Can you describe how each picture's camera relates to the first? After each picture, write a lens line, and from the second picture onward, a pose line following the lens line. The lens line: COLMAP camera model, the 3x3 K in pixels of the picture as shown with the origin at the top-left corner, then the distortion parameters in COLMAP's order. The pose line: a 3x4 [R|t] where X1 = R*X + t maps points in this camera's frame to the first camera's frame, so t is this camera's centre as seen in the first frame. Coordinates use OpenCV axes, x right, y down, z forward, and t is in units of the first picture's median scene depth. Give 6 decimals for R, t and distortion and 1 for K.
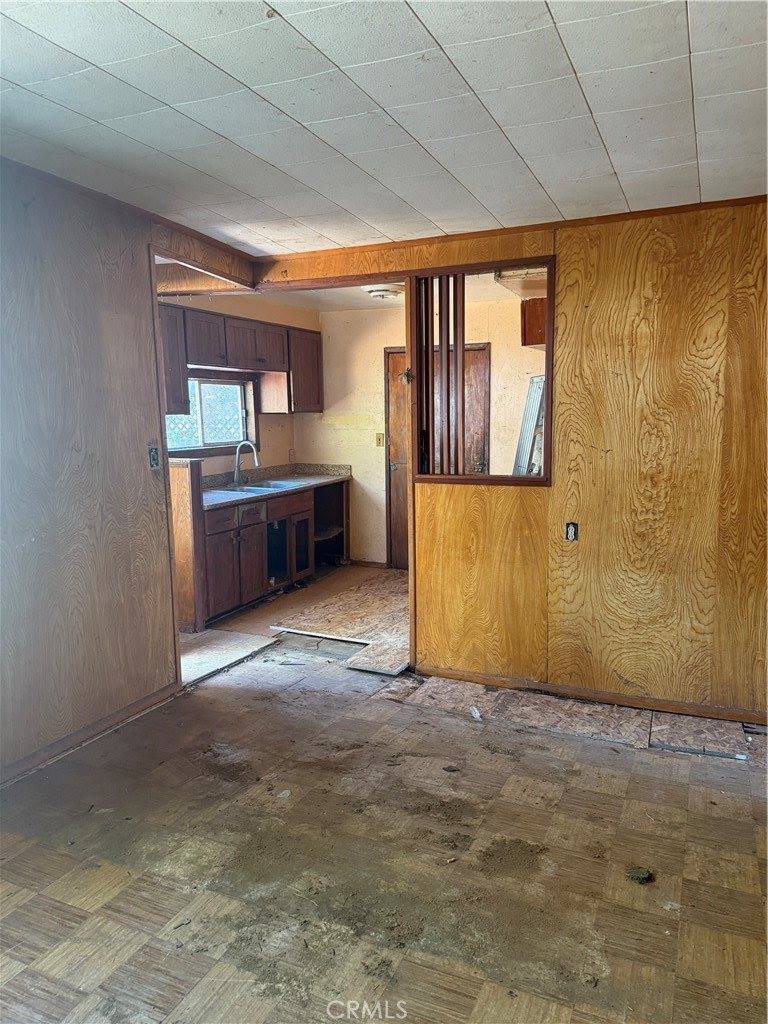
lens RADIAL K [[732.0, 0, 394.2], [0, 732.0, 522.1], [0, 0, 1]] dist [0.061664, -0.063300]
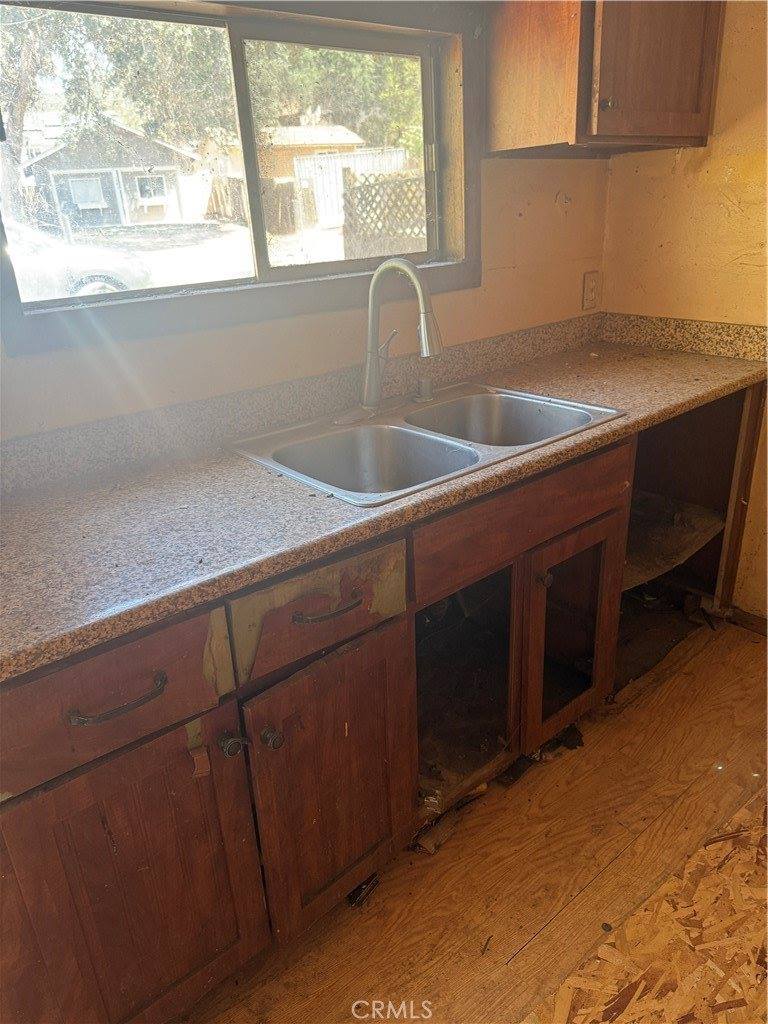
lens RADIAL K [[732.0, 0, 387.4], [0, 732.0, 507.3], [0, 0, 1]] dist [0.061664, -0.063300]
pose [[0.898088, 0.134772, -0.418659, -0.071711], [-0.027944, 0.967456, 0.251492, -0.083859], [0.438928, -0.214162, 0.872626, 0.690332]]
